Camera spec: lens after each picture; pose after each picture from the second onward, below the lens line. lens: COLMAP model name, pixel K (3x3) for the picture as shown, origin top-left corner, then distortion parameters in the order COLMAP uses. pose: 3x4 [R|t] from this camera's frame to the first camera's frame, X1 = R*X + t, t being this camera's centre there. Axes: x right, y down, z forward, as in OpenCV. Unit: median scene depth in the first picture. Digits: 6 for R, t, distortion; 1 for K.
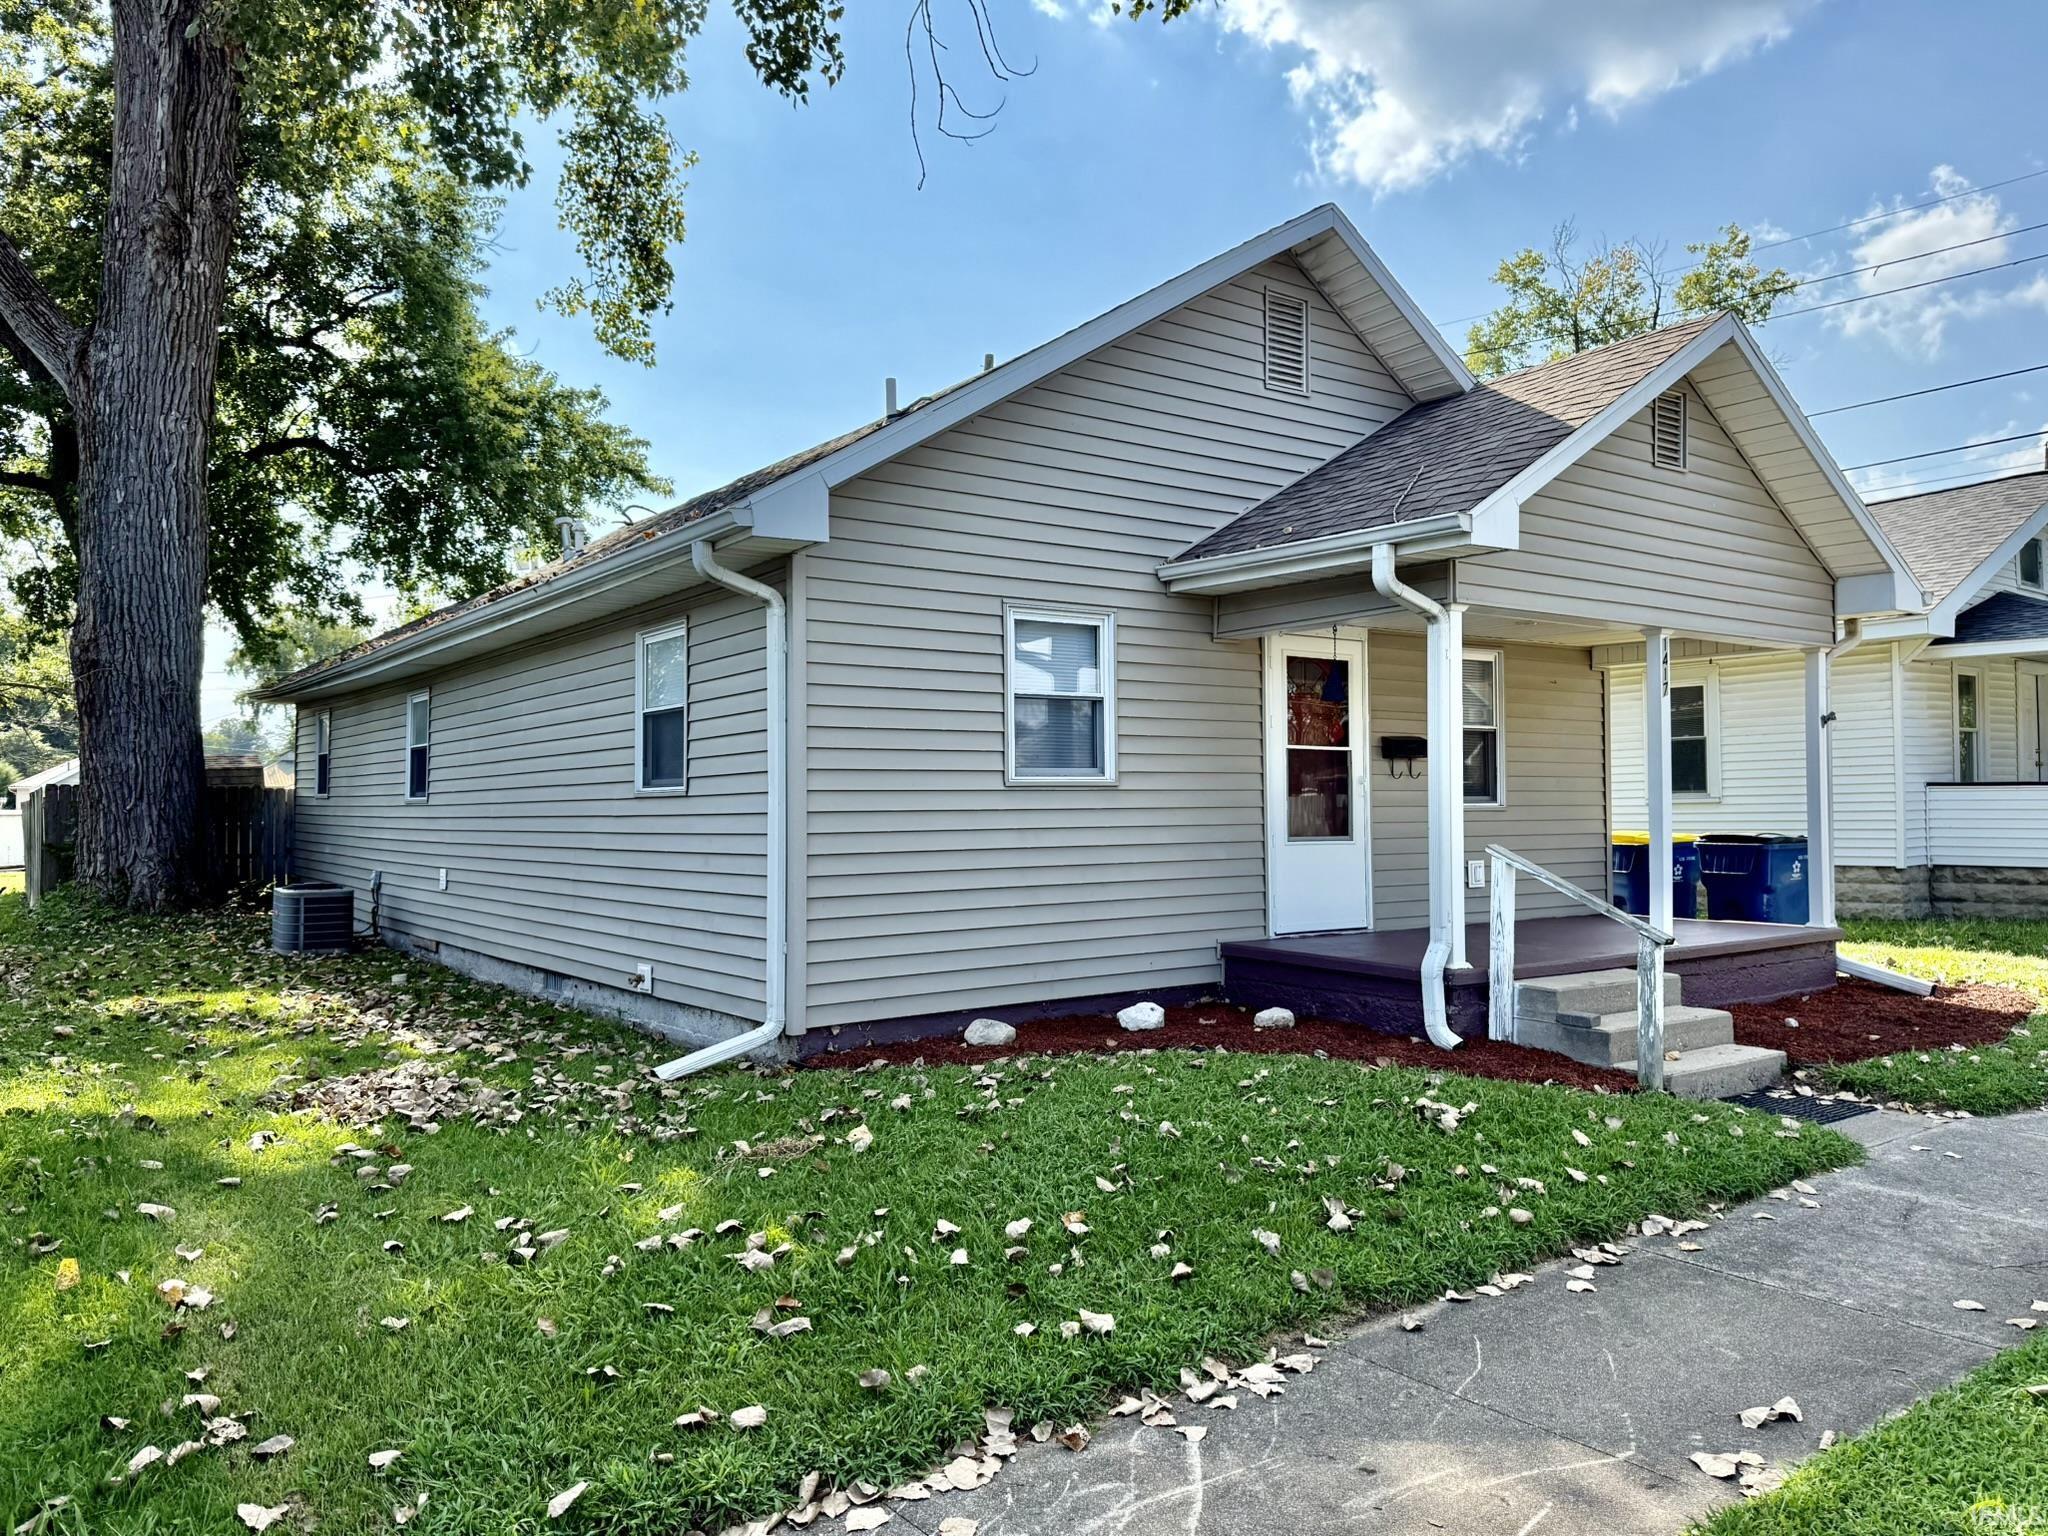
lens RADIAL K [[1475.3, 0, 1024.0], [0, 1475.3, 768.0], [0, 0, 1]] dist [0.004548, 0.000583]
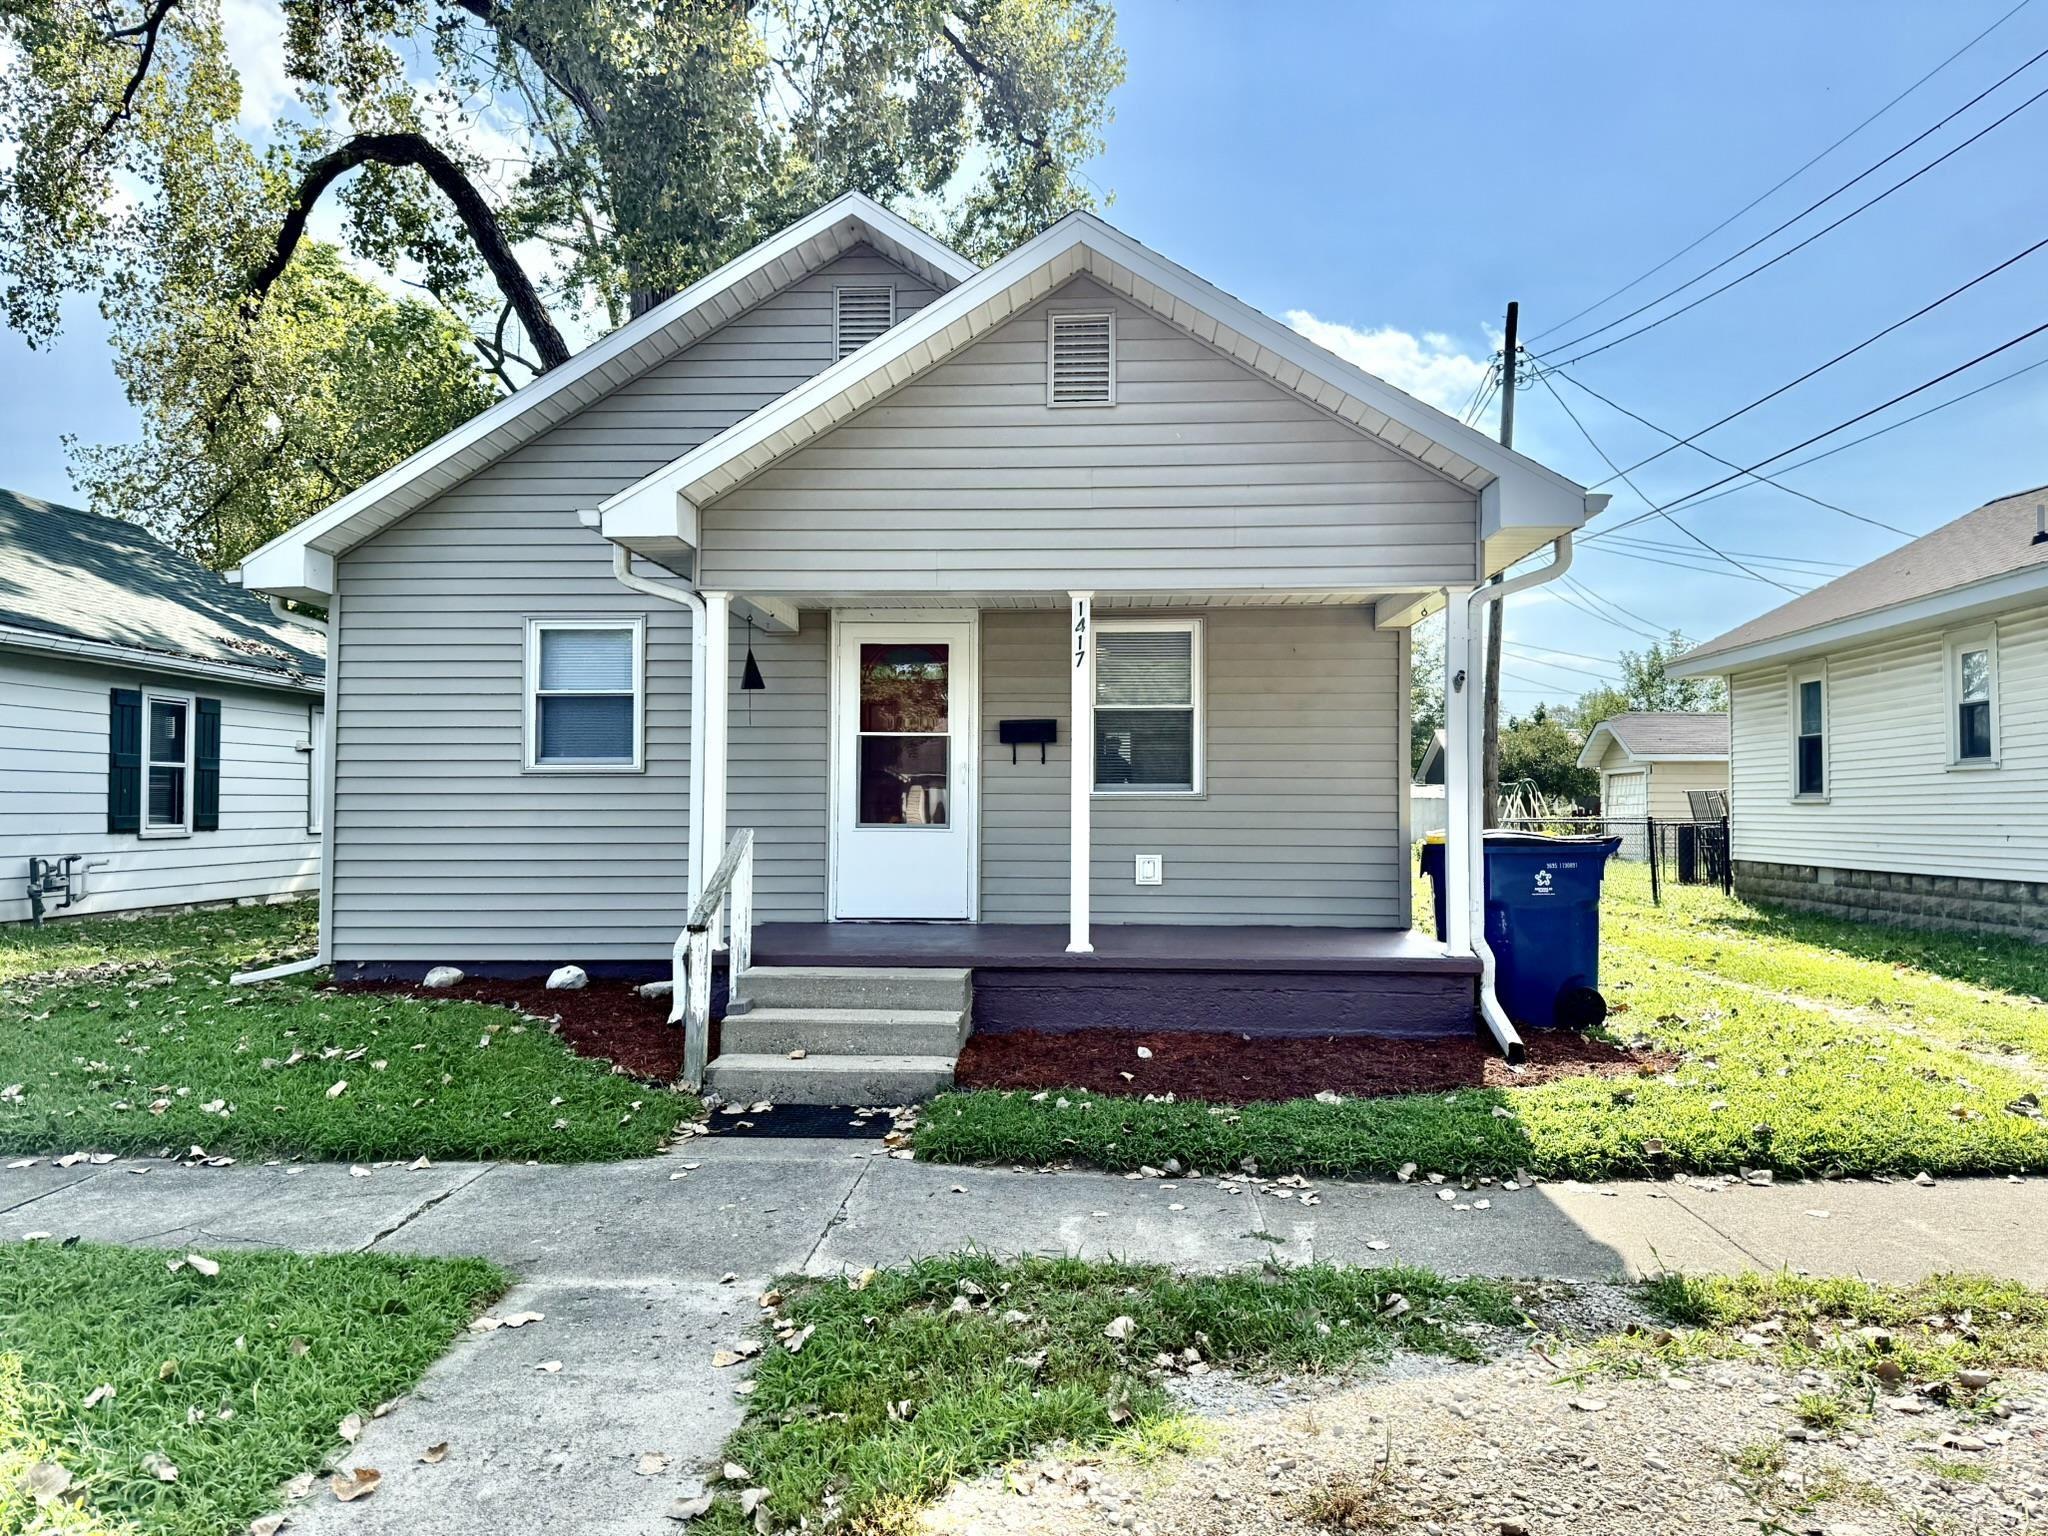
lens RADIAL K [[1475.3, 0, 1024.0], [0, 1475.3, 768.0], [0, 0, 1]] dist [0.004548, 0.000583]
pose [[0.781784, -0.002004, -0.623546, 0.889216], [0.009729, 0.999912, 0.008984, 0.001114], [0.623473, -0.013090, 0.781735, 0.279314]]
